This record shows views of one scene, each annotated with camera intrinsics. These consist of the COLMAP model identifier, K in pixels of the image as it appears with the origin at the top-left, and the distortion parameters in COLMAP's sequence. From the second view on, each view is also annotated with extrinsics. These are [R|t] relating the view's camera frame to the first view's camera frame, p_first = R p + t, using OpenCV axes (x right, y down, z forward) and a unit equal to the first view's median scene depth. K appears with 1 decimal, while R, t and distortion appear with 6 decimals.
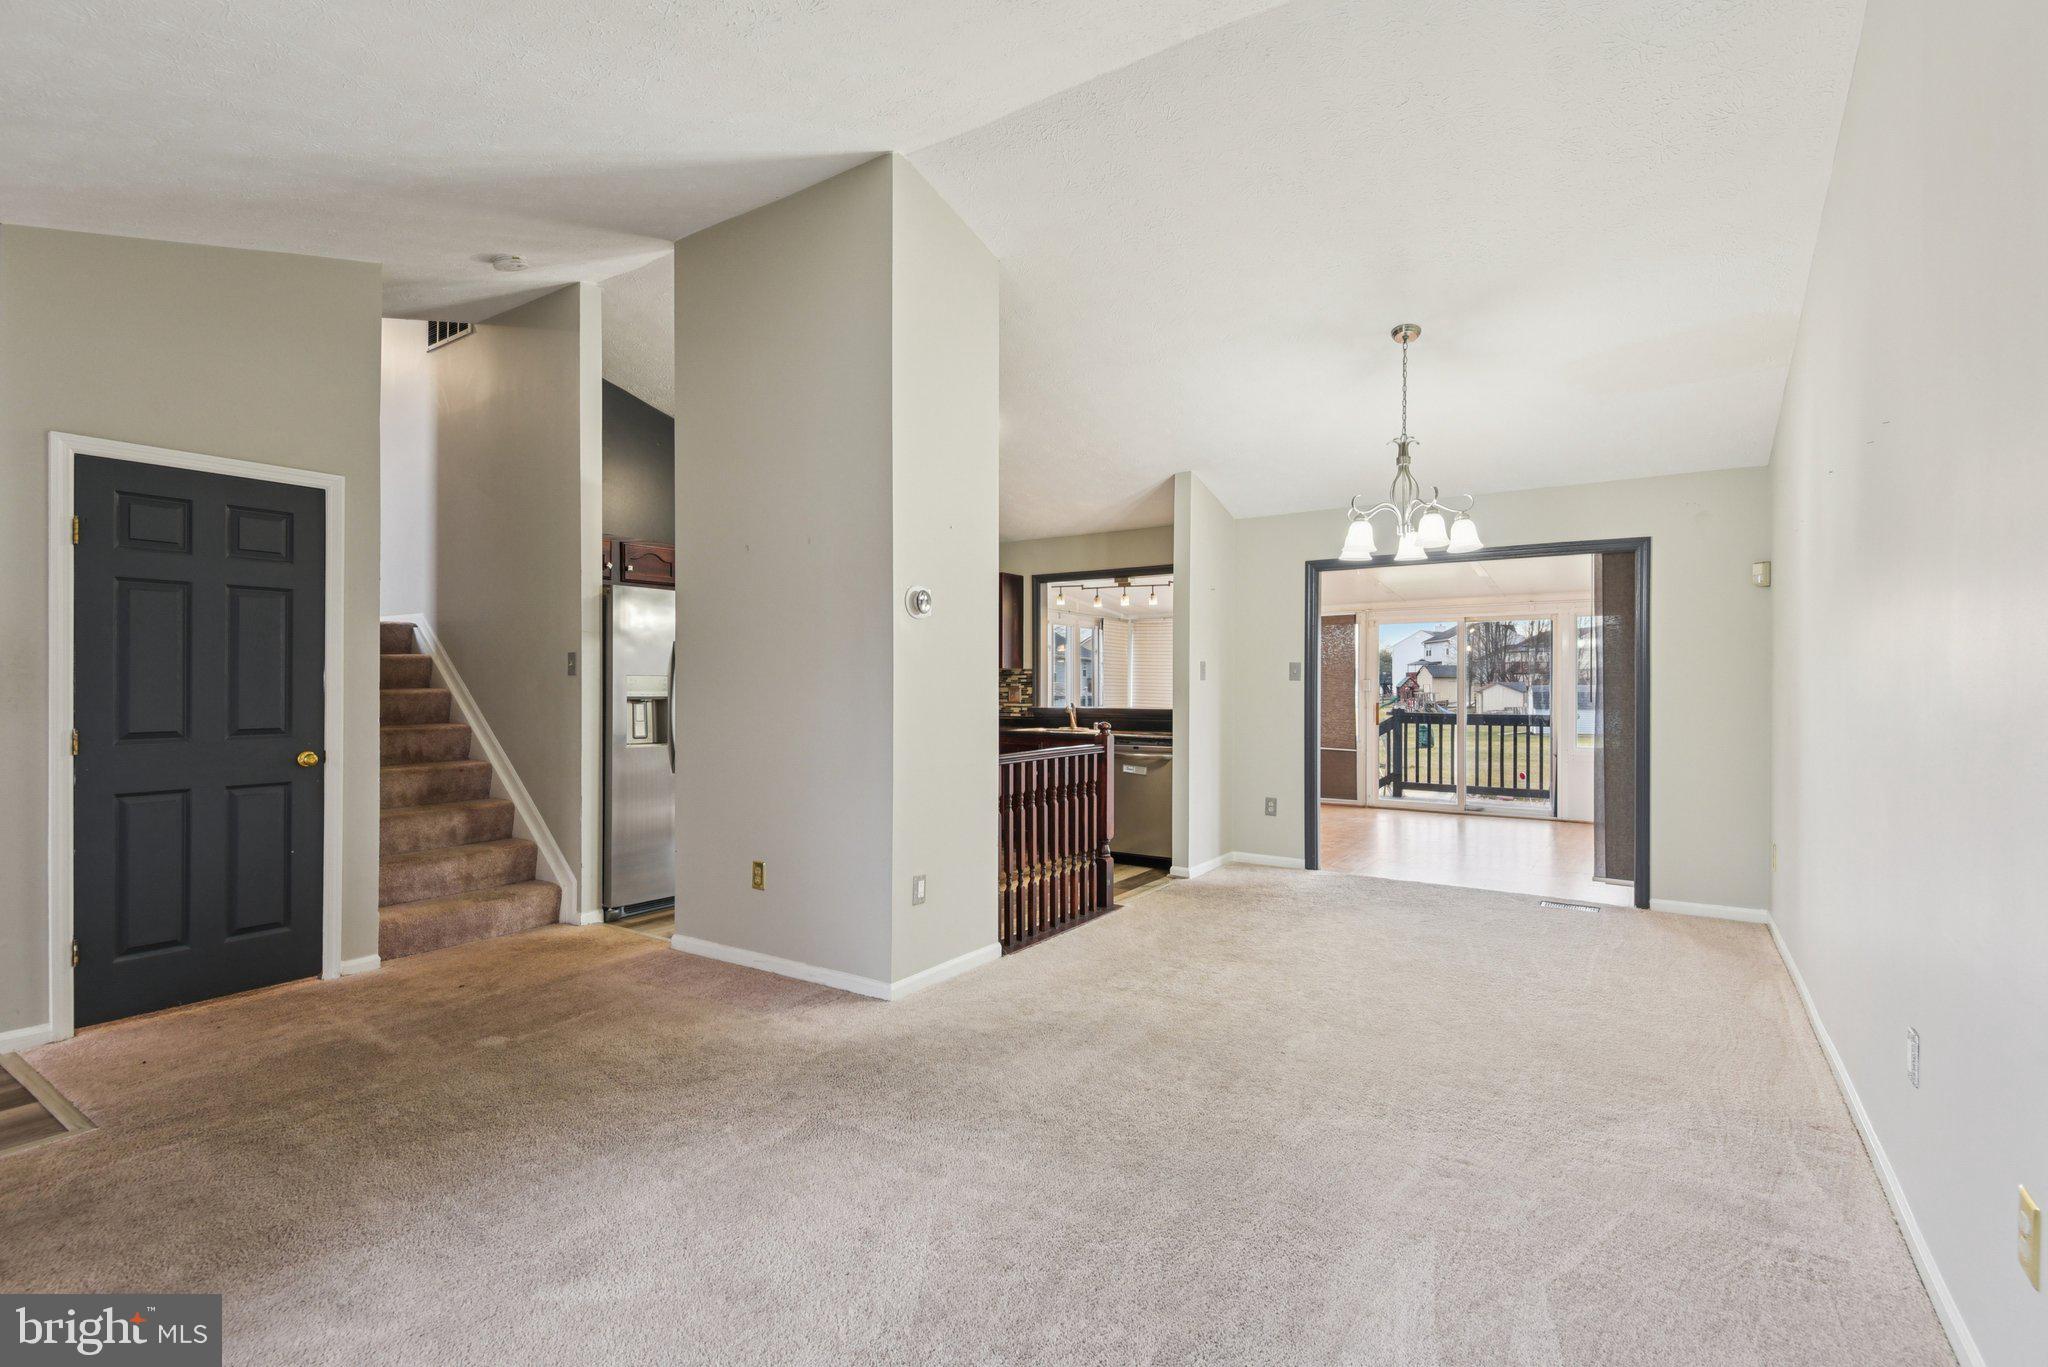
lens RADIAL K [[936.6, 0, 1018.0], [0, 936.6, 686.3], [0, 0, 1]] dist [0.032346, -0.021312]
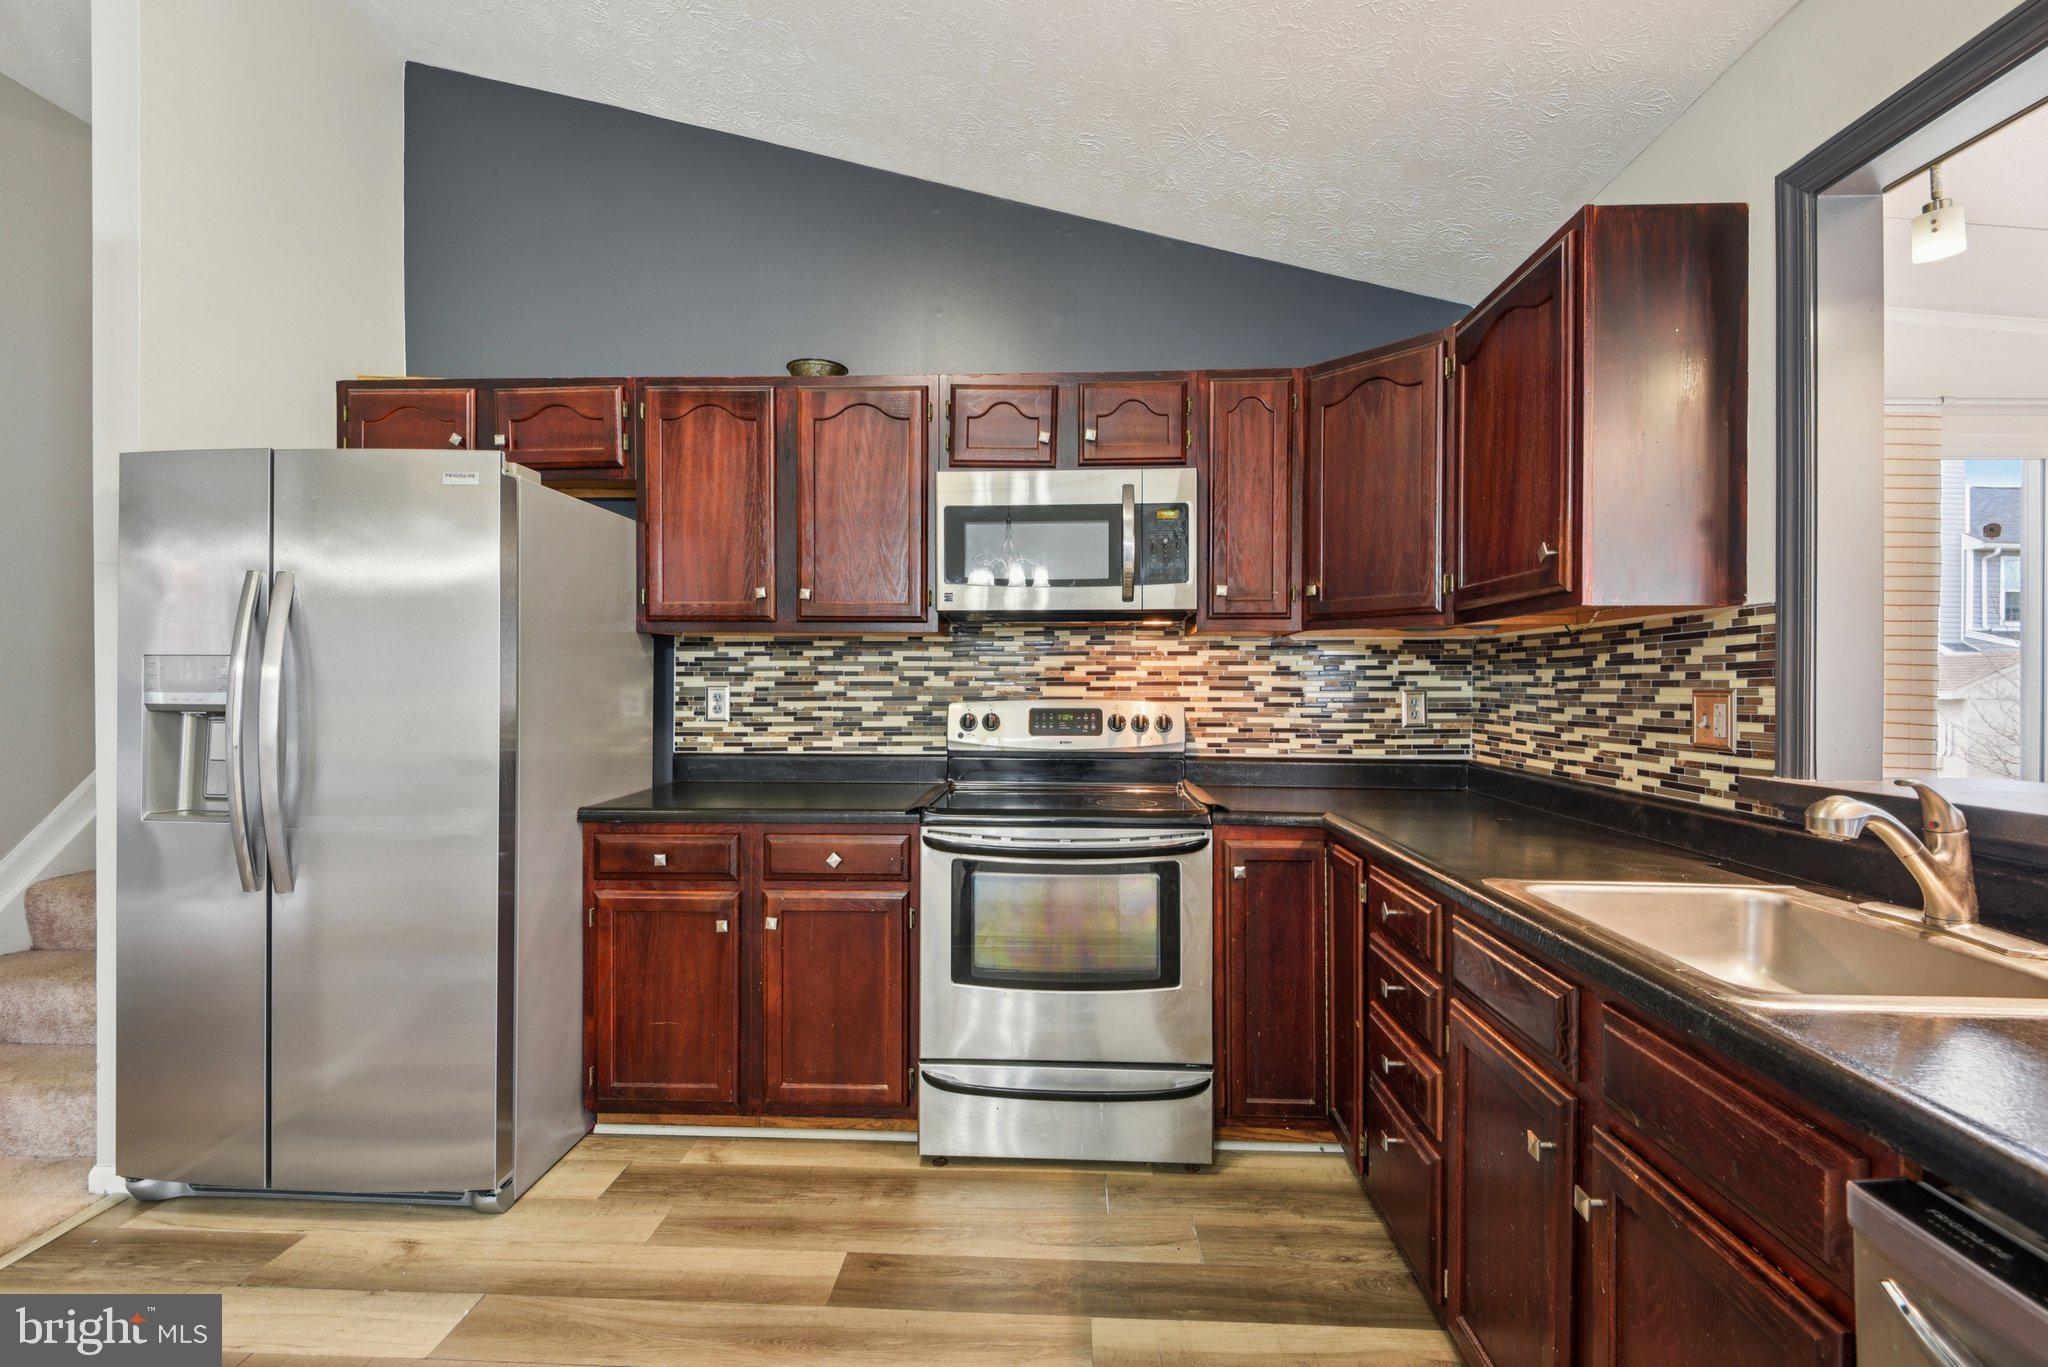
lens RADIAL K [[936.6, 0, 1018.0], [0, 936.6, 686.3], [0, 0, 1]] dist [0.032346, -0.021312]
pose [[0.518774, 0.006082, -0.854890, 0.185111], [-0.001388, 0.999979, 0.006272, -0.000210], [0.854910, -0.002067, 0.518772, 1.190900]]
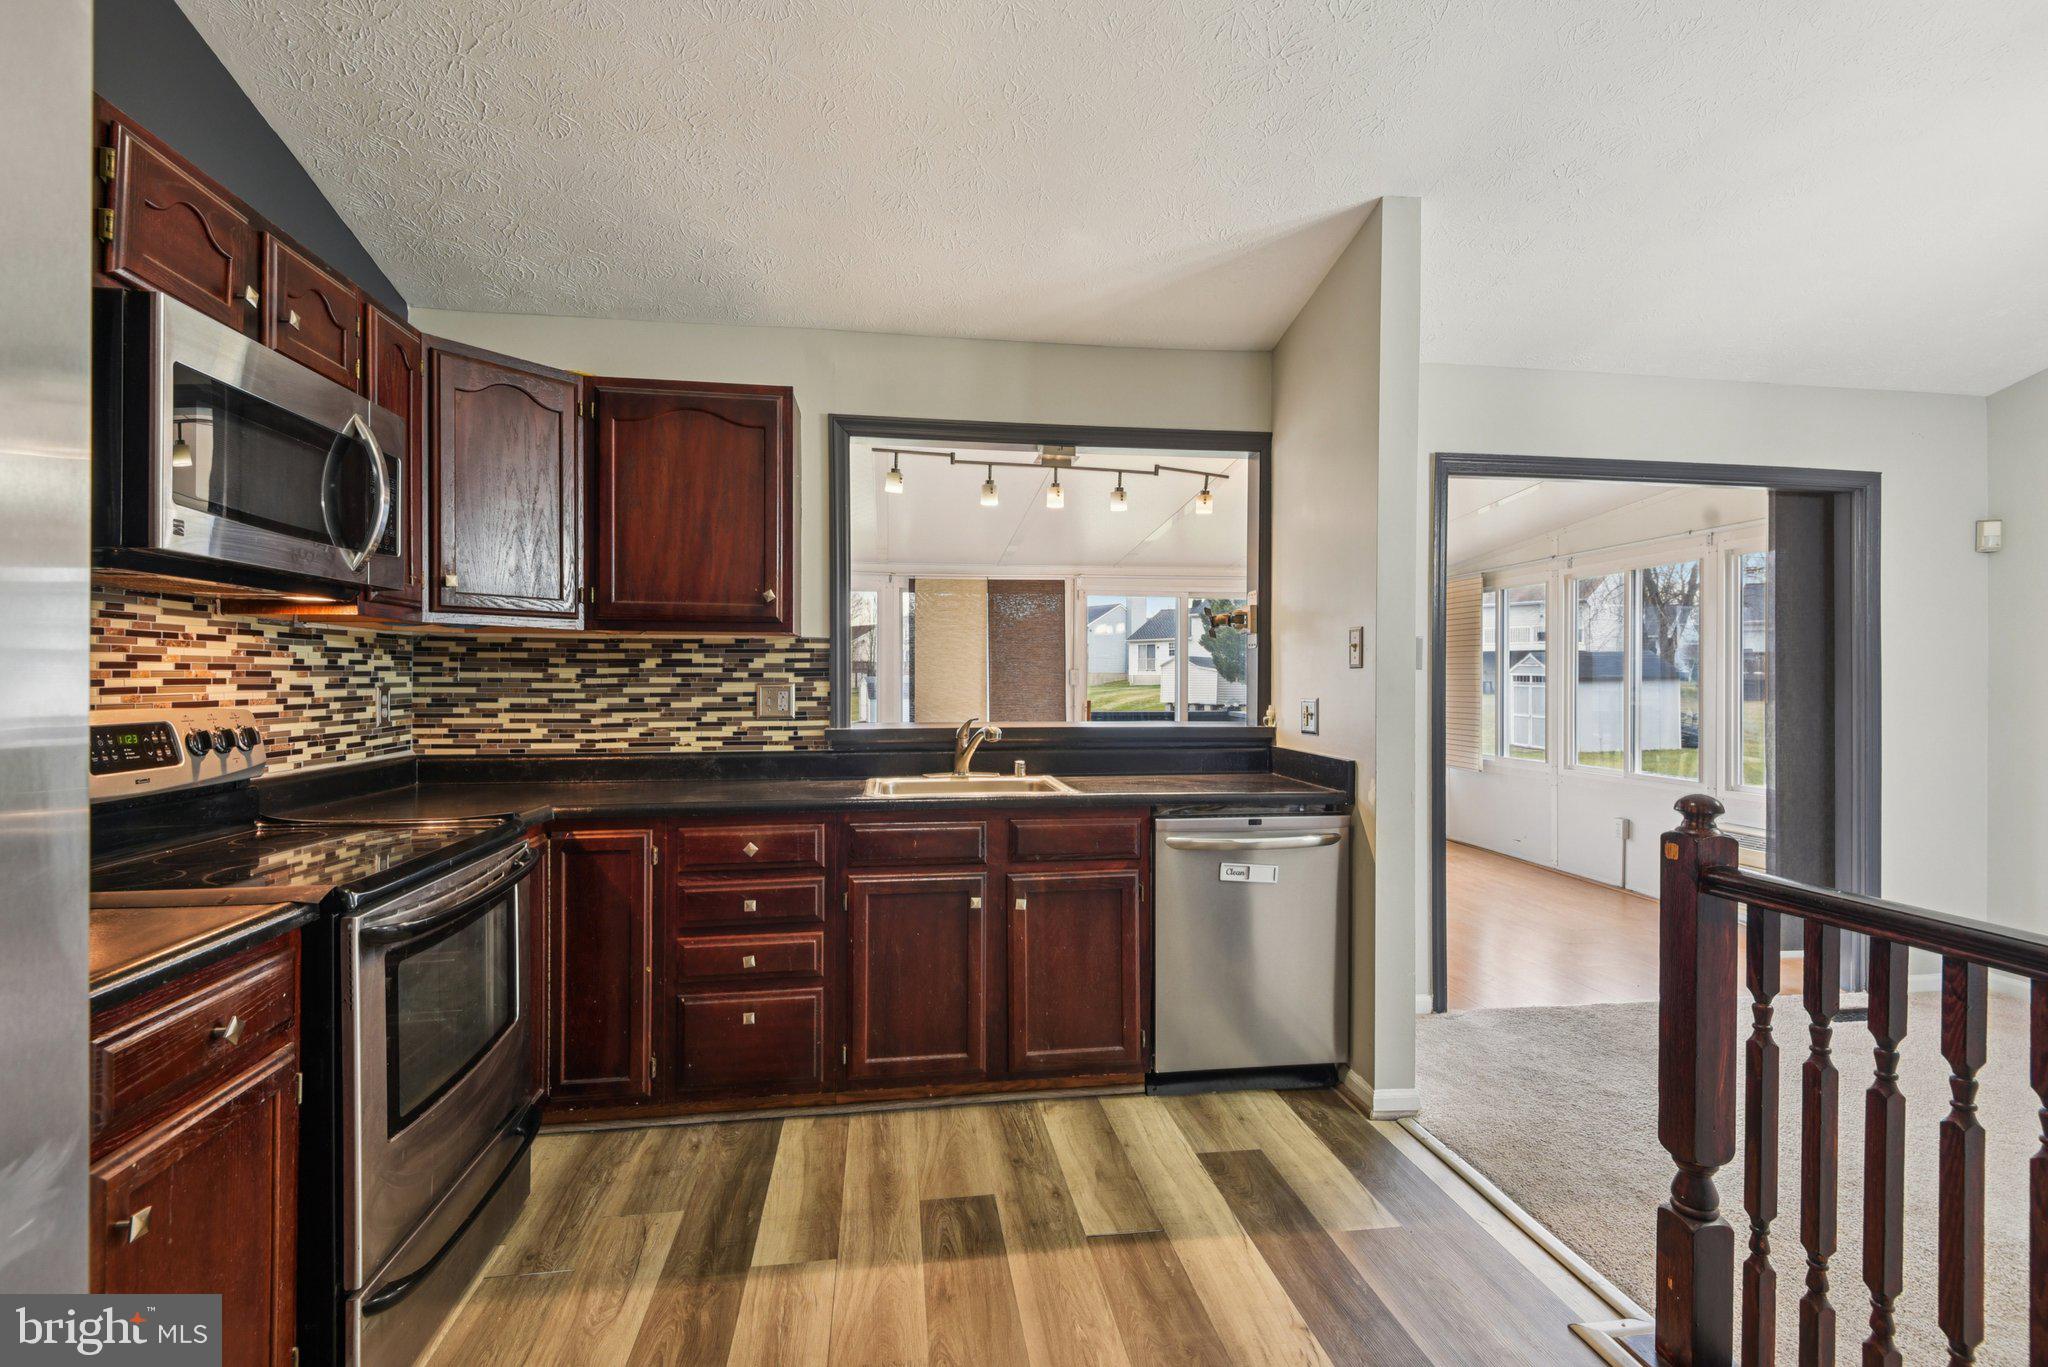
lens RADIAL K [[936.6, 0, 1018.0], [0, 936.6, 686.3], [0, 0, 1]] dist [0.032346, -0.021312]
pose [[0.740400, -0.003349, 0.672158, -0.335519], [-0.004444, 0.999941, 0.009878, -0.002049], [-0.672152, -0.010301, 0.740342, 1.025541]]
